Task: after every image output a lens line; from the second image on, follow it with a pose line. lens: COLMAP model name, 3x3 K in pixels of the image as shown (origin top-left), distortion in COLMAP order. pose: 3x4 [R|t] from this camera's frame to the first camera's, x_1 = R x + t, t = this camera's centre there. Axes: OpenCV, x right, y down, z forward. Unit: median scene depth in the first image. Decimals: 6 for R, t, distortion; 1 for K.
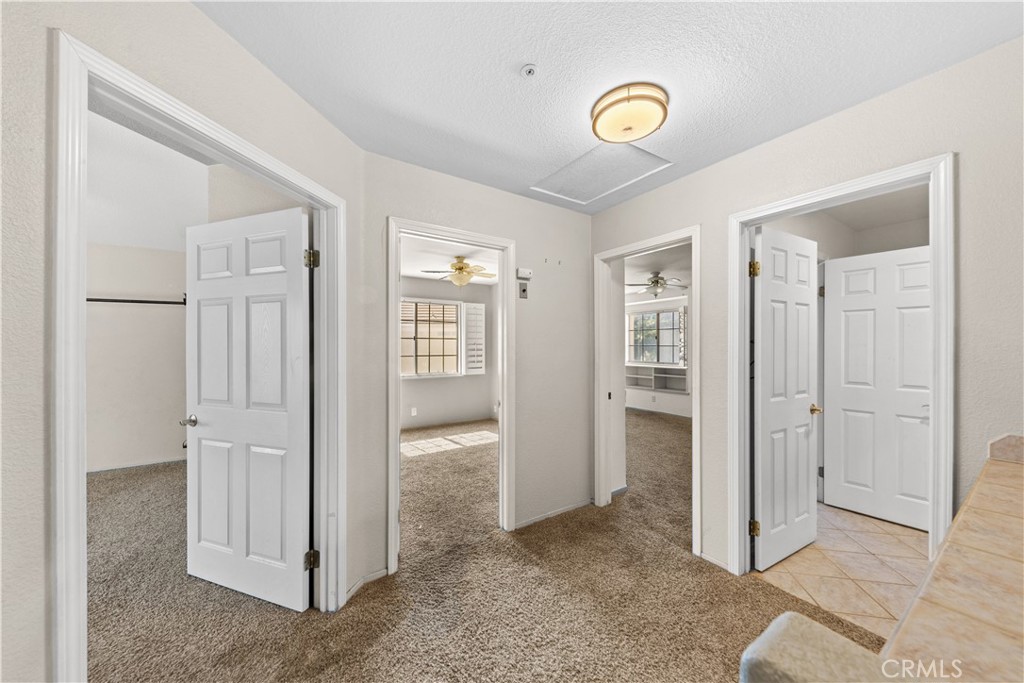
lens RADIAL K [[359.1, 0, 521.4], [0, 359.1, 348.5], [0, 0, 1]] dist [0.009937, -0.004371]
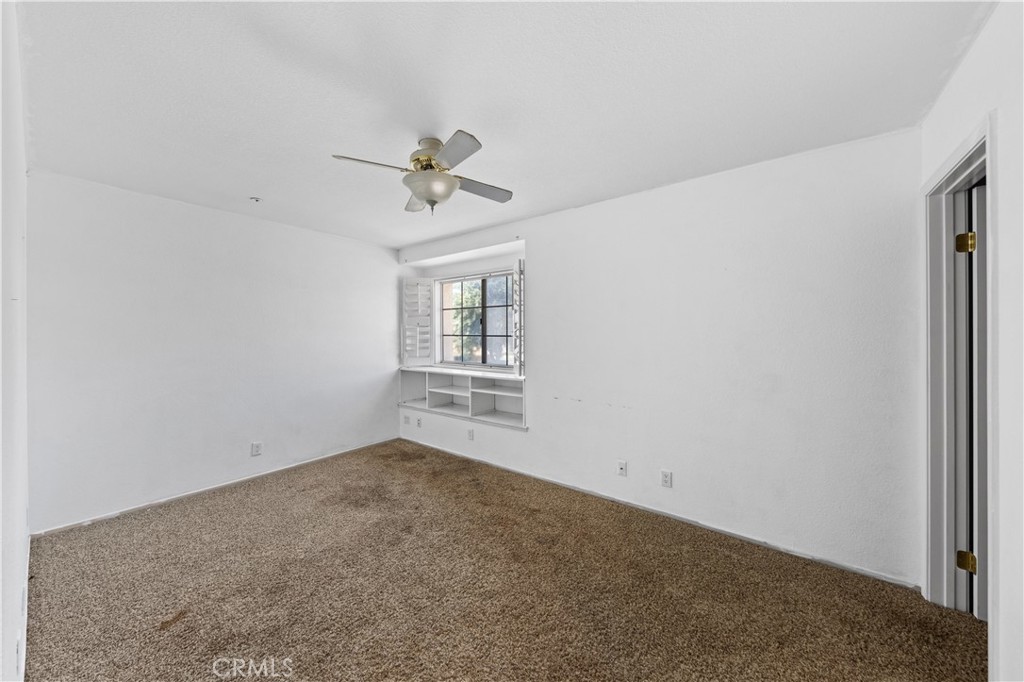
lens RADIAL K [[359.1, 0, 512.4], [0, 359.1, 334.8], [0, 0, 1]] dist [0.009937, -0.004371]
pose [[0.943272, -0.002202, 0.332014, 0.389127], [0.001963, 0.999998, 0.001054, -0.014892], [-0.332015, -0.000342, 0.943274, 0.739519]]
